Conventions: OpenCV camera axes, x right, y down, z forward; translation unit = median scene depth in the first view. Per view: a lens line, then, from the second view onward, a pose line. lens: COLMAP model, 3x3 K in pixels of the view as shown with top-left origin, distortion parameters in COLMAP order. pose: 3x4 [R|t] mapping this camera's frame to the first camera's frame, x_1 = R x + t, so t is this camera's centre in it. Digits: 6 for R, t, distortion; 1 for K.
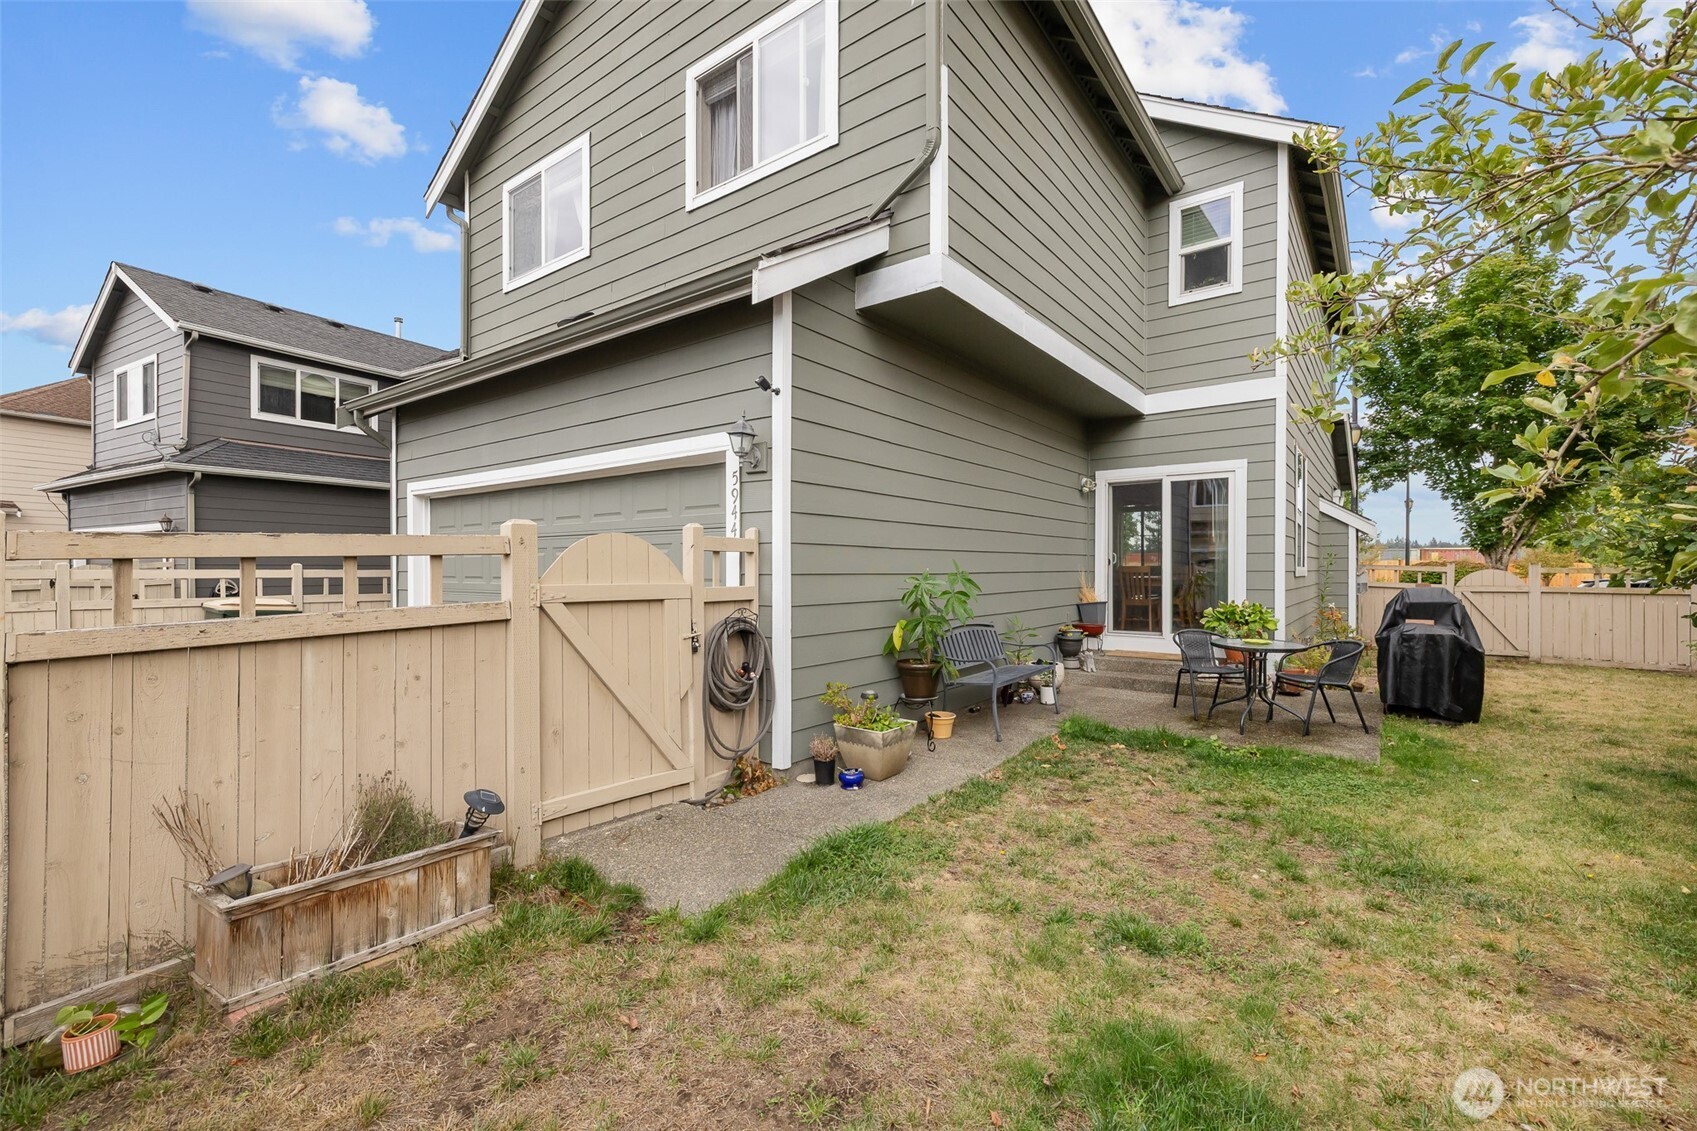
lens RADIAL K [[715.2, 0, 850.4], [0, 715.2, 563.5], [0, 0, 1]] dist [0.005006, -0.000007]
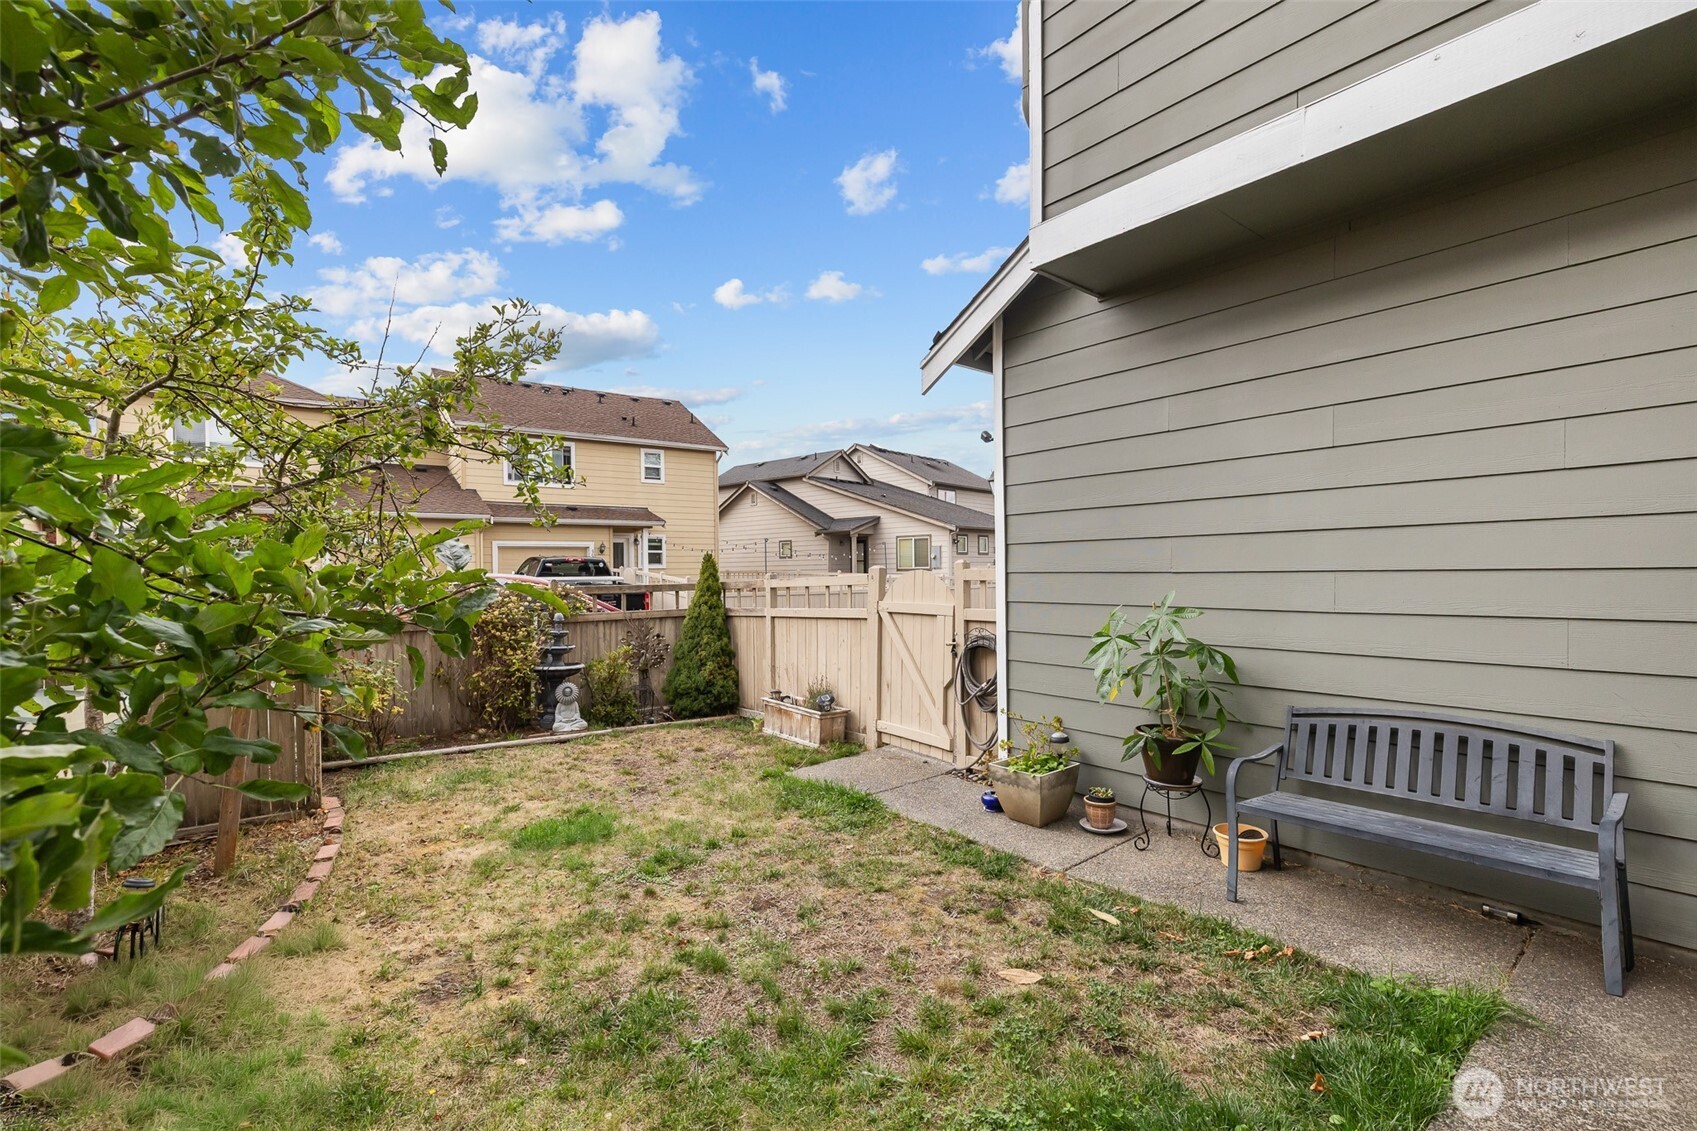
lens RADIAL K [[745.3, 0, 842.5], [0, 745.3, 595.6], [0, 0, 1]] dist [0.000955, 0.000058]
pose [[-0.243628, 0.027391, -0.969482, 1.224486], [0.009957, 0.999619, 0.025740, -0.028630], [0.969818, -0.003382, -0.243808, 1.187292]]
